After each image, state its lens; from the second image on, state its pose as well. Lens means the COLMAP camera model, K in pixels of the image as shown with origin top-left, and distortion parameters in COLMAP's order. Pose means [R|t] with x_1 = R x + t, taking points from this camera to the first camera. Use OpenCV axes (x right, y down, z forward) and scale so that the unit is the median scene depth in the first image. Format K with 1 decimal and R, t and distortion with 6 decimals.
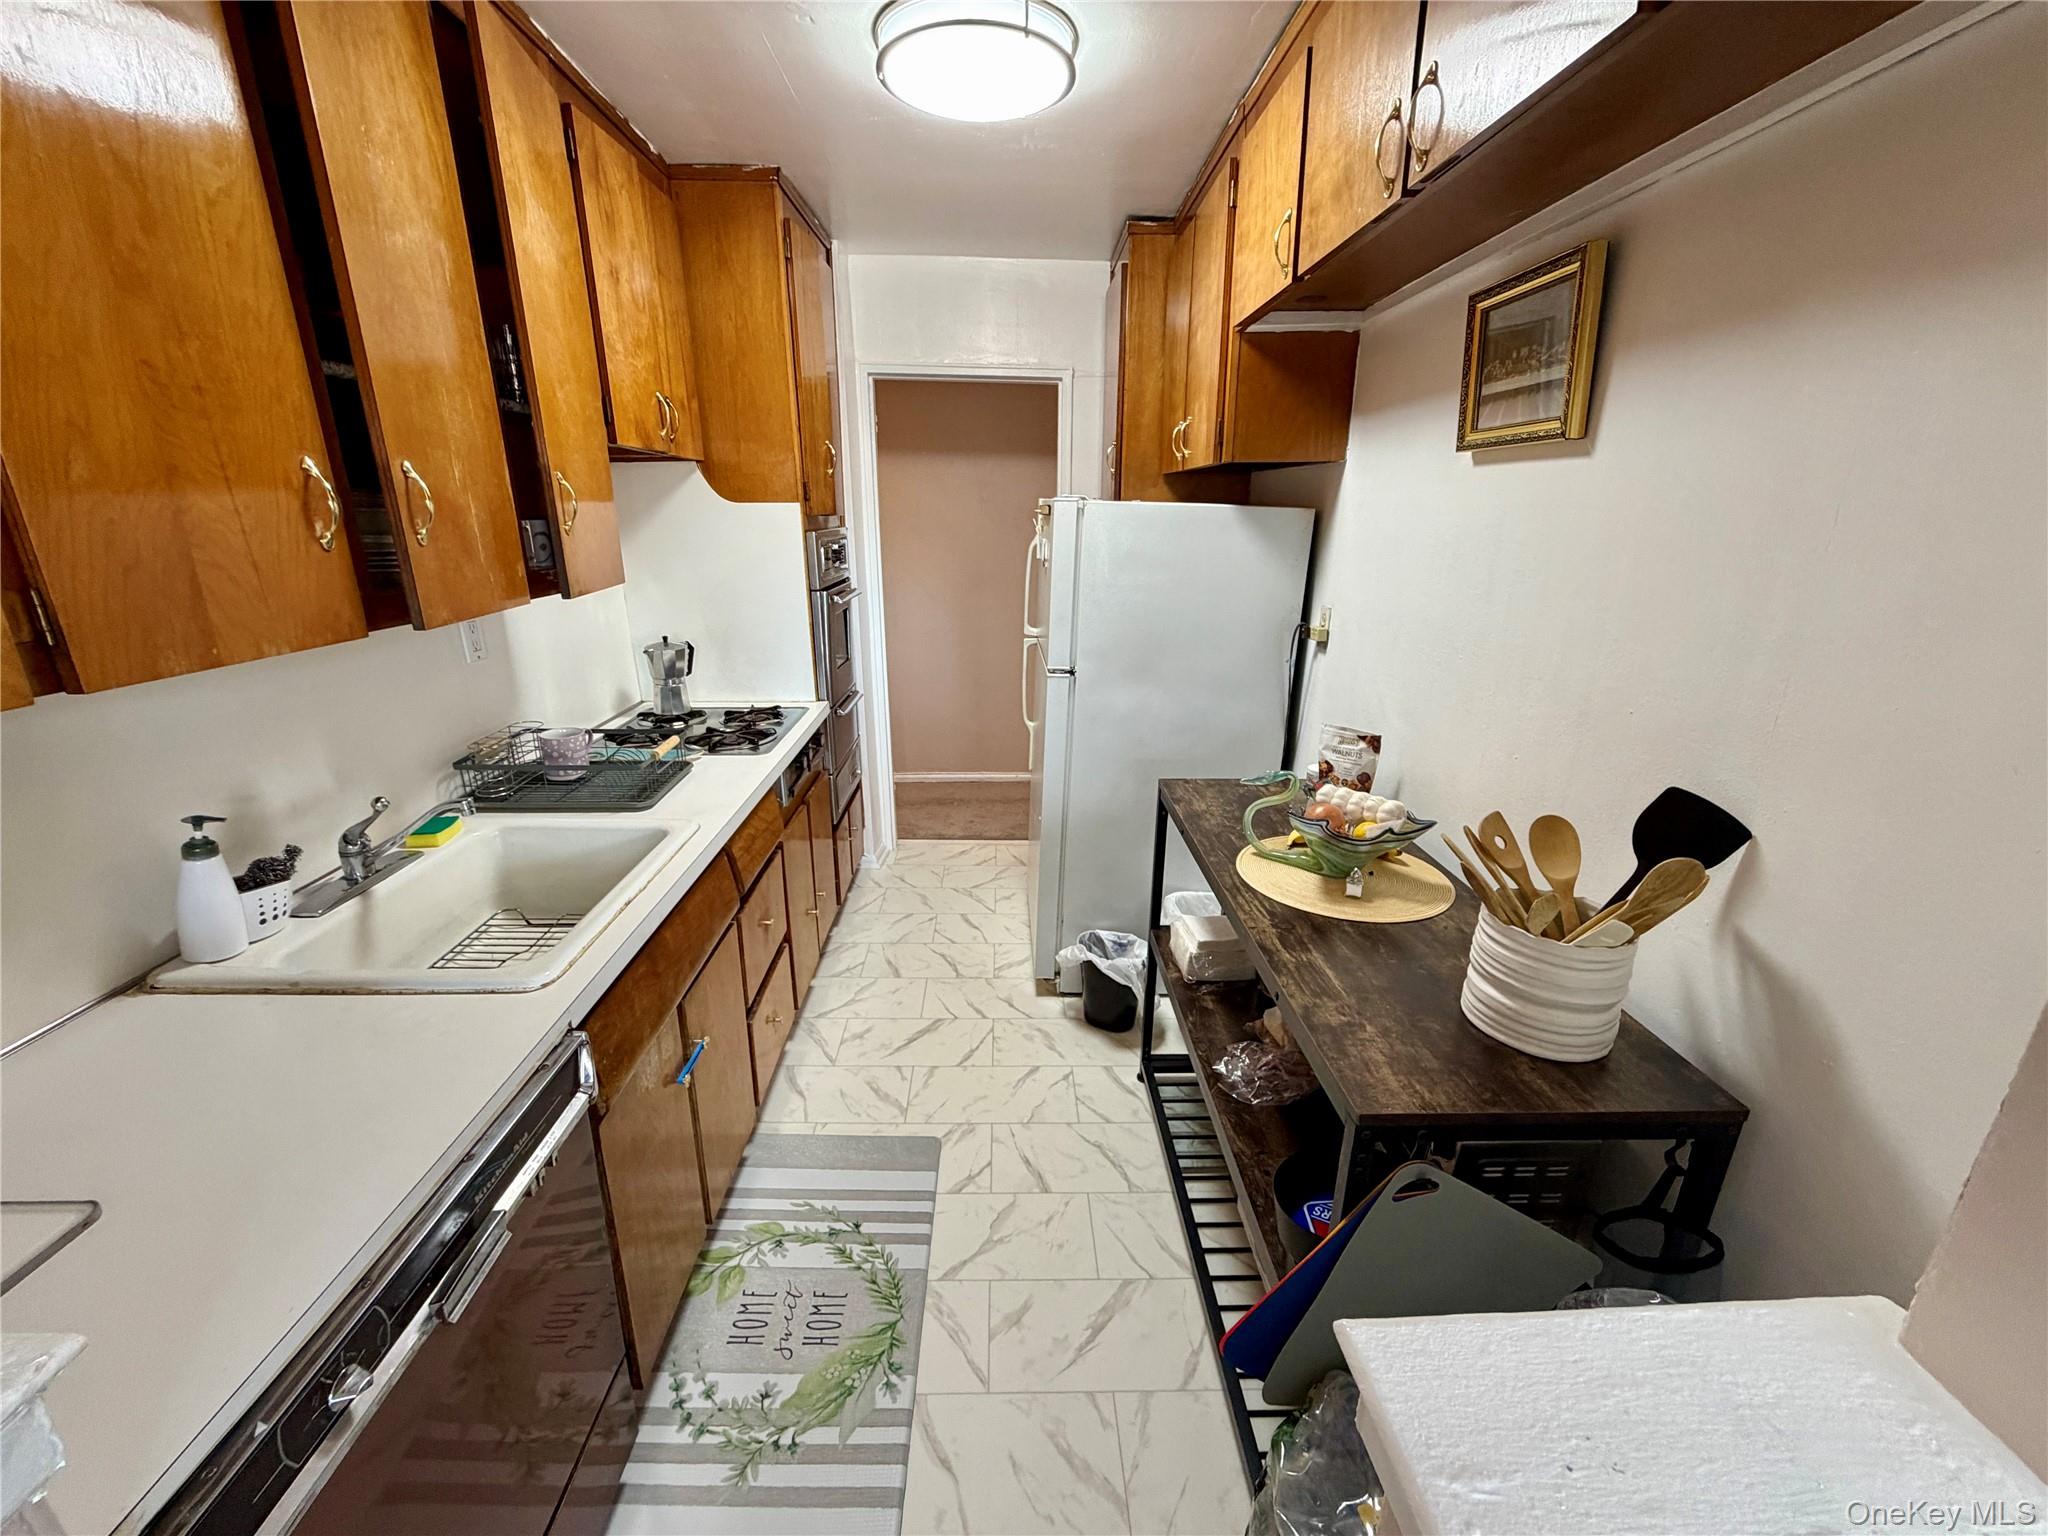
lens RADIAL K [[819.2, 0, 1018.5], [0, 819.2, 767.2], [0, 0, 1]] dist [-0.000359, 0.000018]
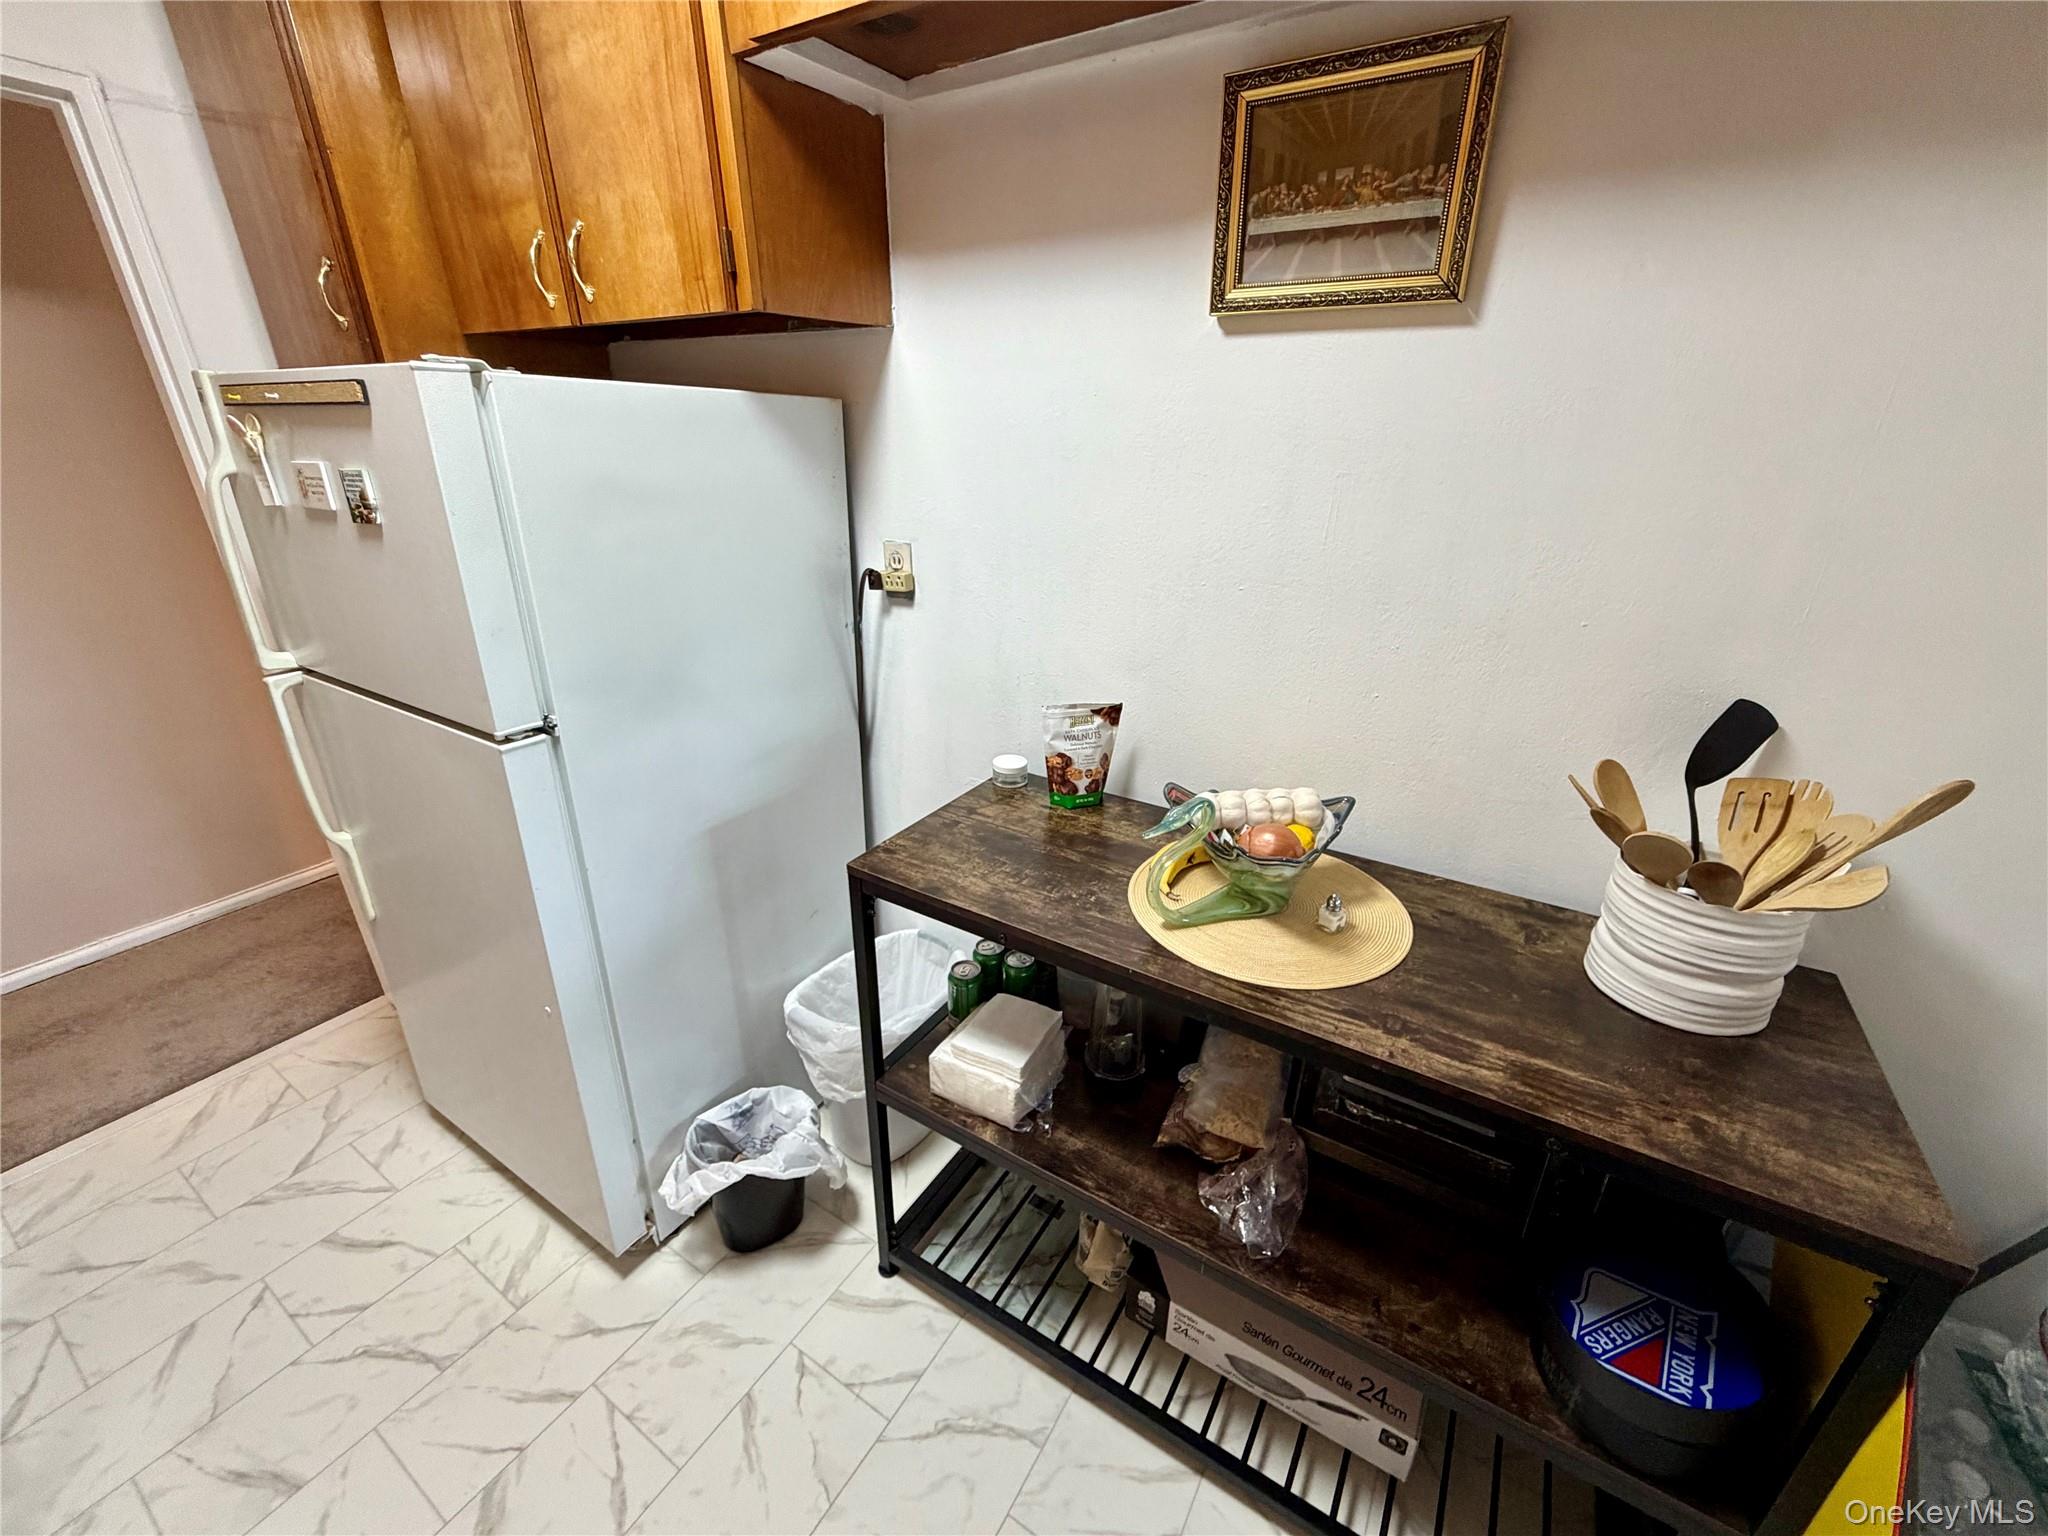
lens RADIAL K [[819.2, 0, 1020.3], [0, 819.2, 768.6], [0, 0, 1]] dist [-0.000359, 0.000018]
pose [[0.552343, -0.326163, 0.767160, -0.212762], [0.248095, 0.942896, 0.222254, -0.167224], [-0.795843, 0.067568, 0.601721, 0.585195]]
